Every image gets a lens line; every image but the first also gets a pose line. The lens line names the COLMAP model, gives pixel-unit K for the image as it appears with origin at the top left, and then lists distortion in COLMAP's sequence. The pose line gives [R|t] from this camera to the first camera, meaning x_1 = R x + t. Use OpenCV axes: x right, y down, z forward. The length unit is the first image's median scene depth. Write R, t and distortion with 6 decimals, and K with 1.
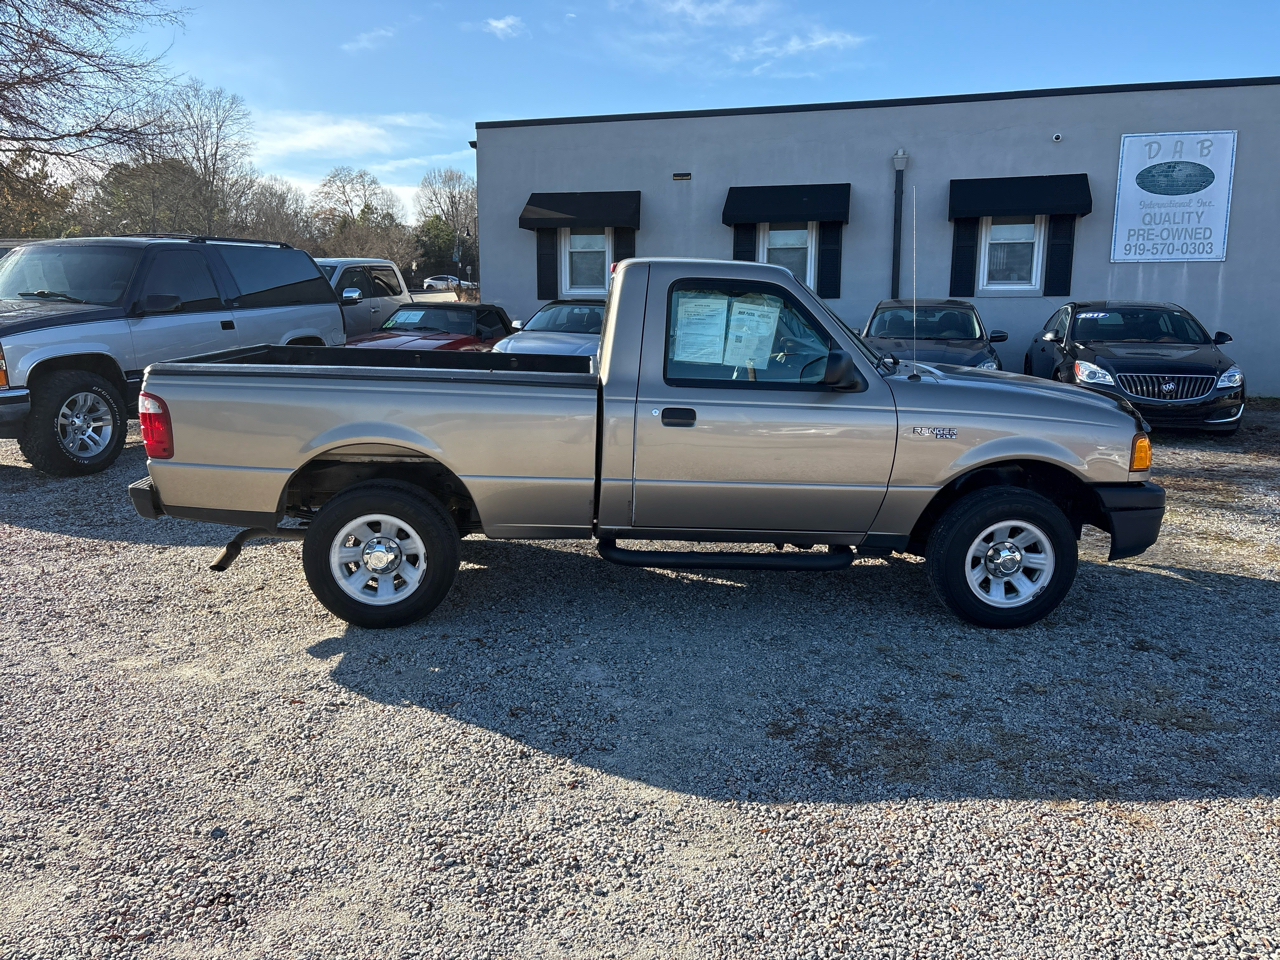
lens RADIAL K [[969.3, 0, 645.3], [0, 969.3, 477.1], [0, 0, 1]] dist [0.033862, -0.026716]
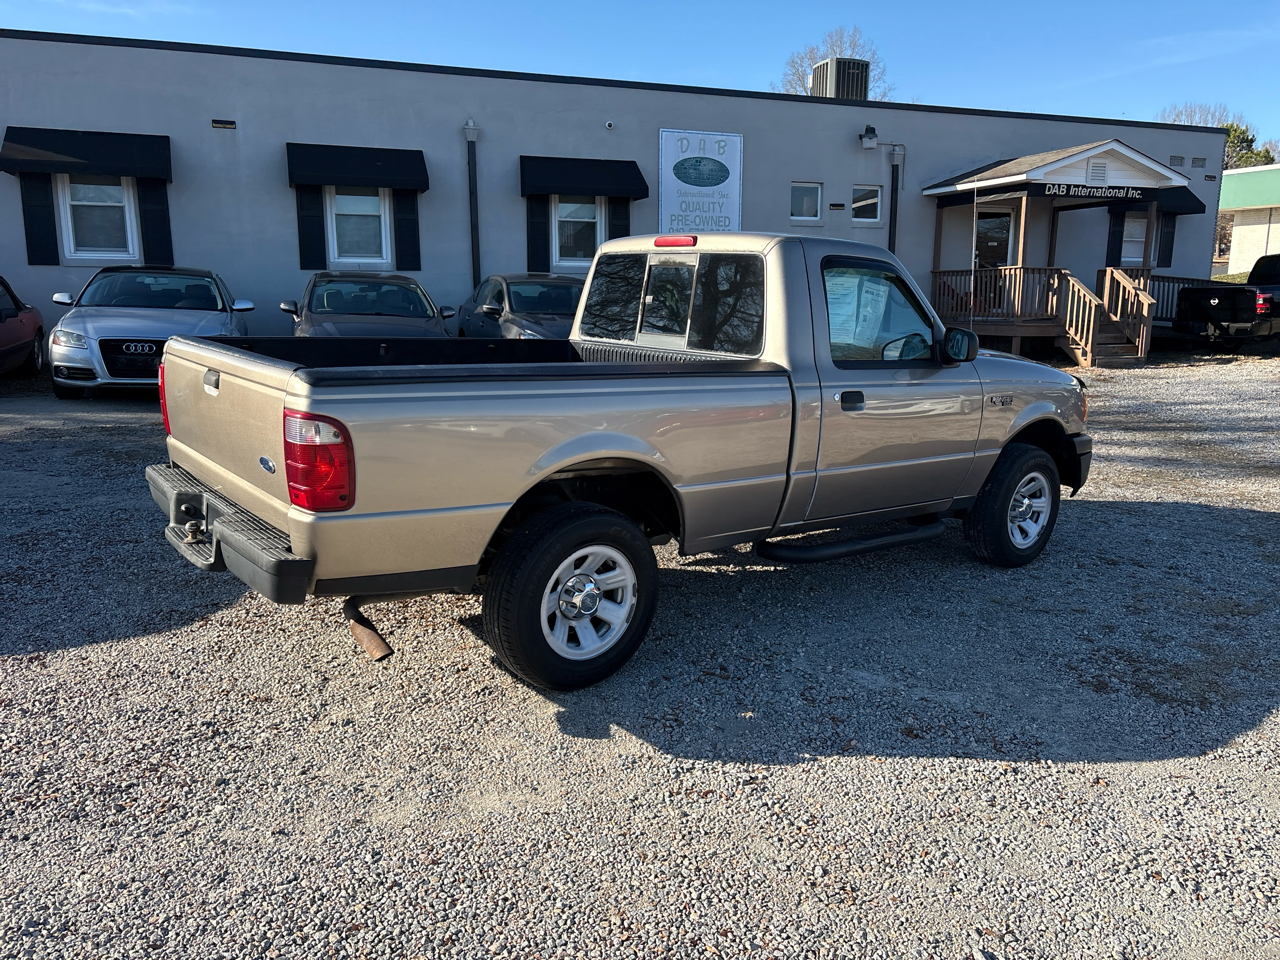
lens RADIAL K [[969.3, 0, 648.0], [0, 969.3, 476.6], [0, 0, 1]] dist [0.033862, -0.026716]
pose [[0.814716, -0.106288, 0.570036, -0.664030], [0.090287, 0.994320, 0.056359, -0.057695], [-0.572788, 0.005551, 0.819684, 0.311653]]
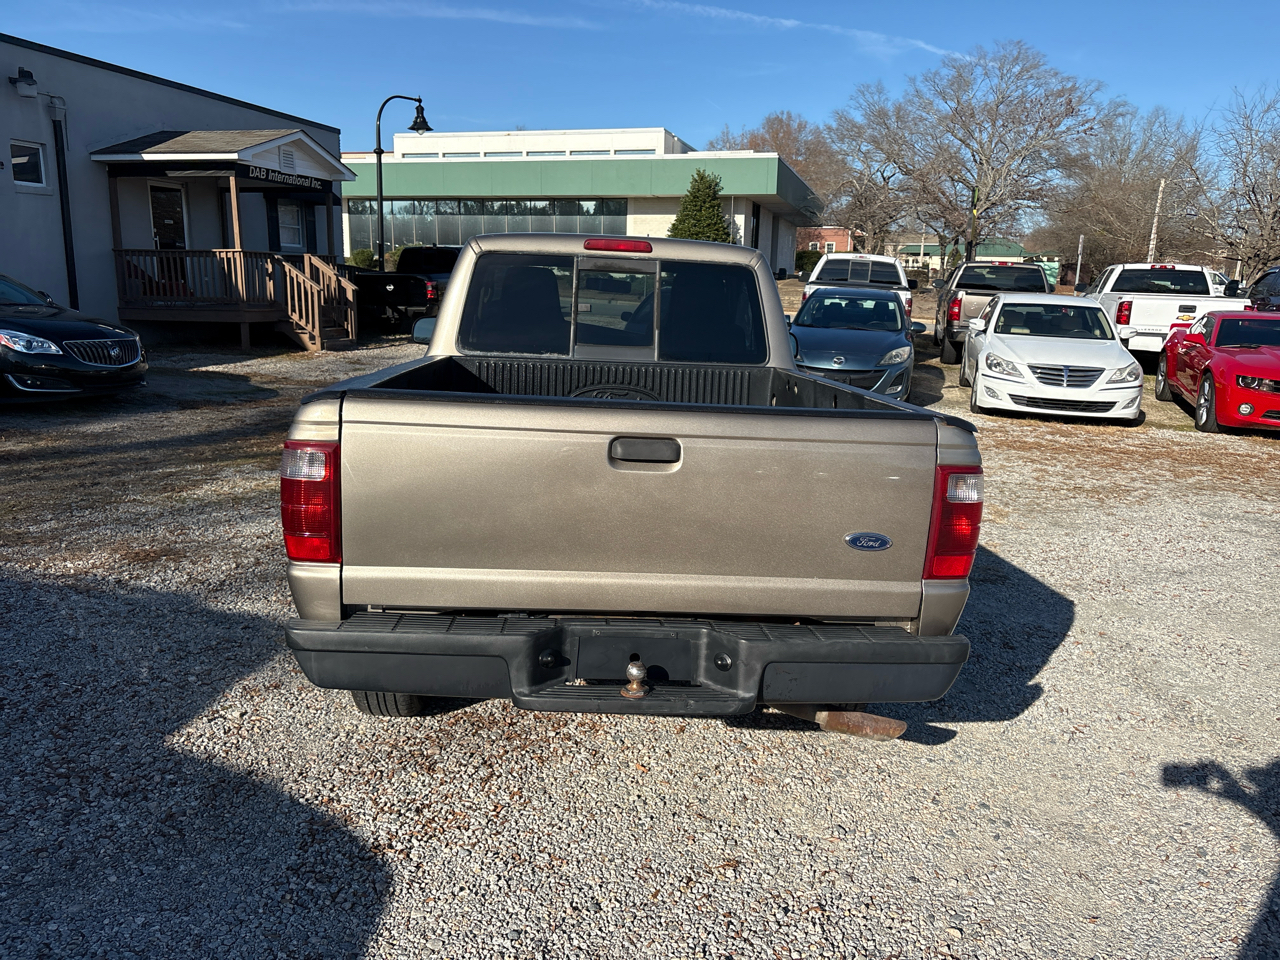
lens RADIAL K [[969.3, 0, 645.5], [0, 969.3, 482.4], [0, 0, 1]] dist [0.033862, -0.026716]
pose [[-0.009785, -0.204308, 0.978858, -1.002451], [0.141586, 0.968759, 0.203616, -0.206854], [-0.989878, 0.140585, 0.019448, 1.109874]]
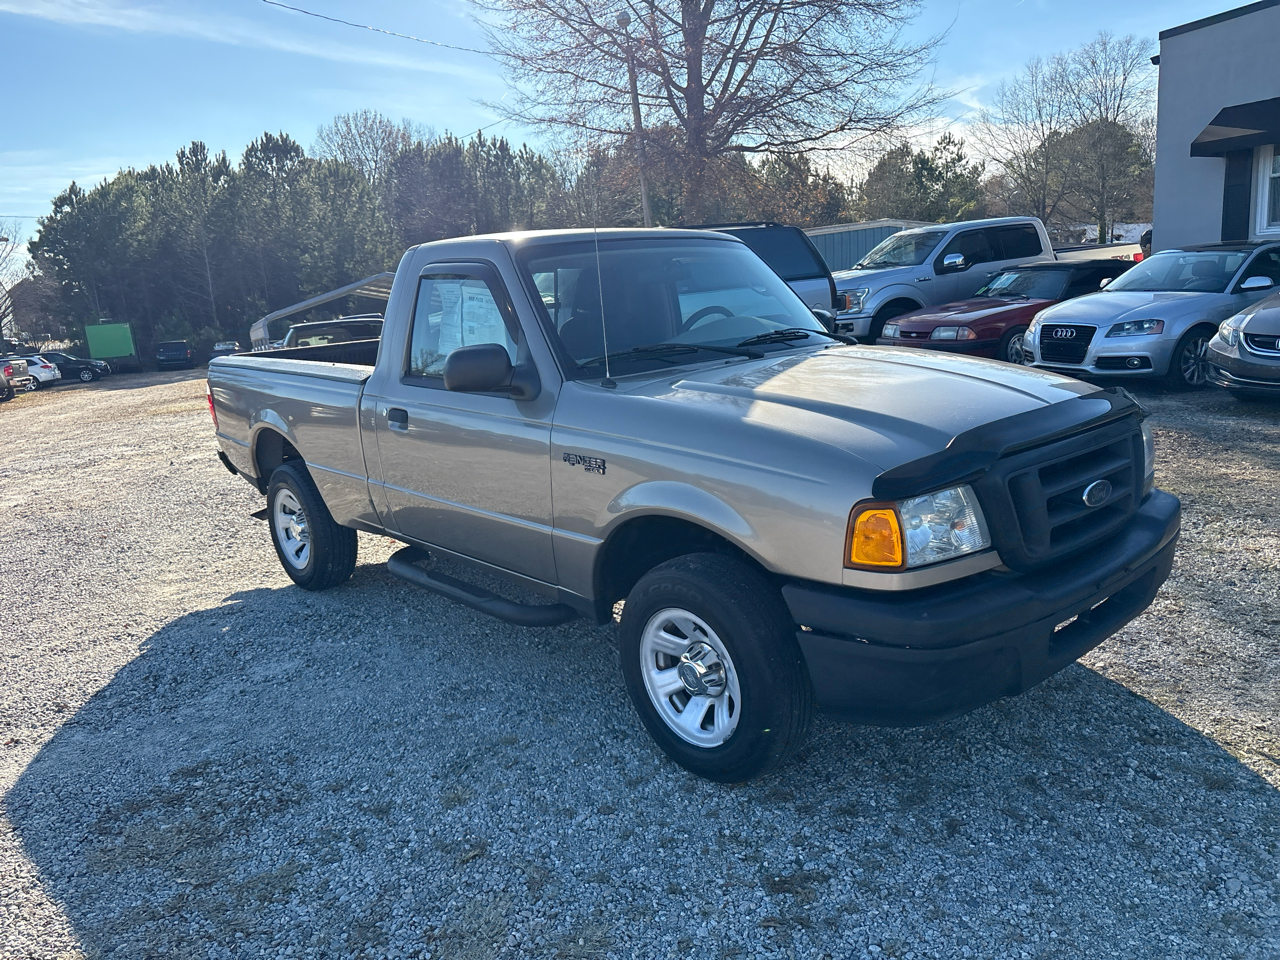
lens RADIAL K [[969.3, 0, 642.6], [0, 969.3, 479.1], [0, 0, 1]] dist [0.033862, -0.026716]
pose [[0.630134, 0.104335, -0.769445, 0.844203], [-0.073065, 0.994502, 0.075017, -0.087418], [0.773042, 0.008949, 0.634292, 0.577079]]
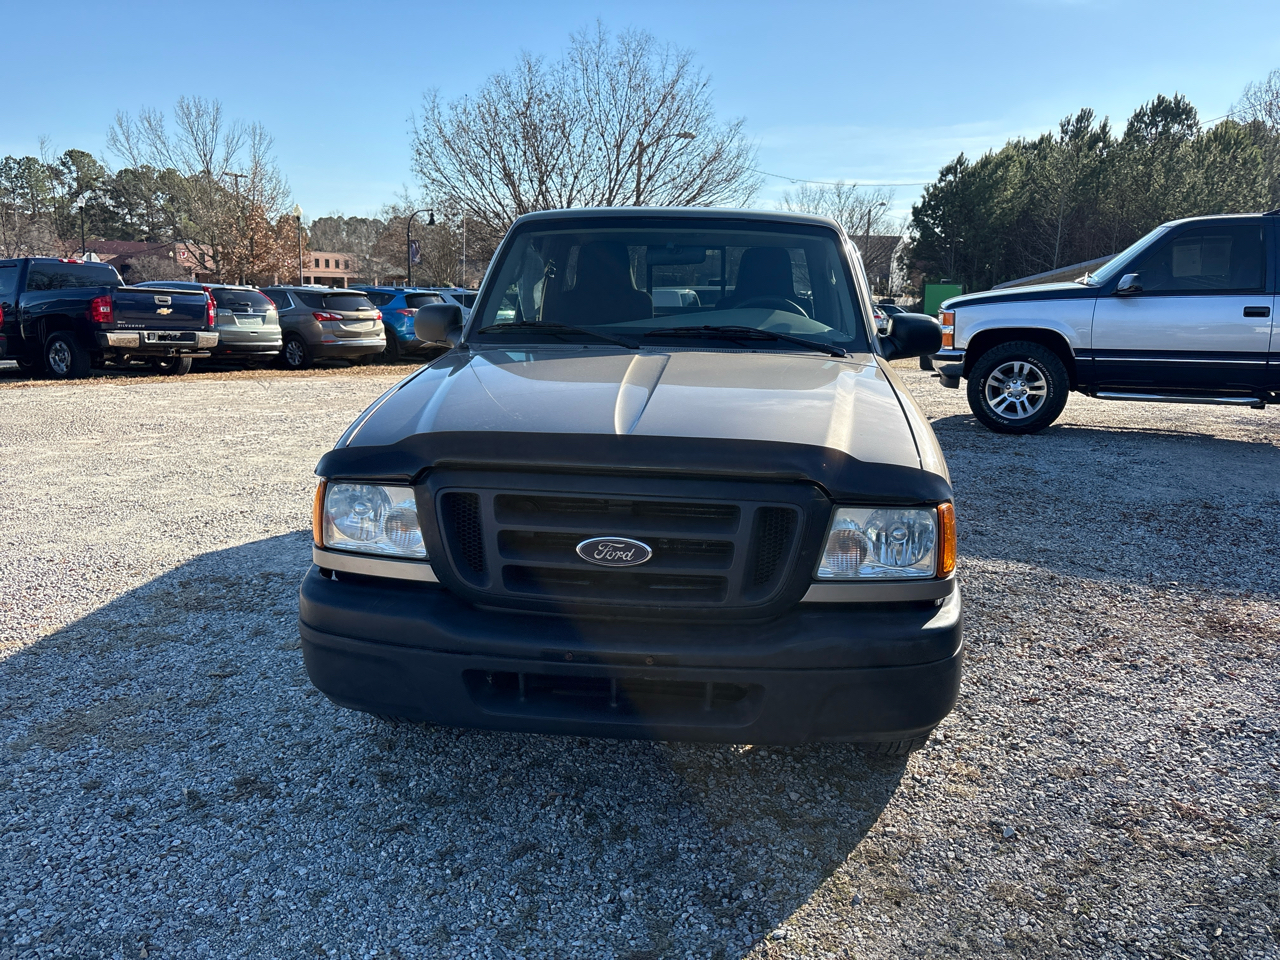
lens RADIAL K [[969.3, 0, 643.2], [0, 969.3, 488.2], [0, 0, 1]] dist [0.033862, -0.026716]
pose [[-0.156293, 0.200729, -0.967099, 1.026198], [-0.200111, 0.952391, 0.230016, -0.201997], [0.967227, 0.229477, -0.108684, 1.252319]]
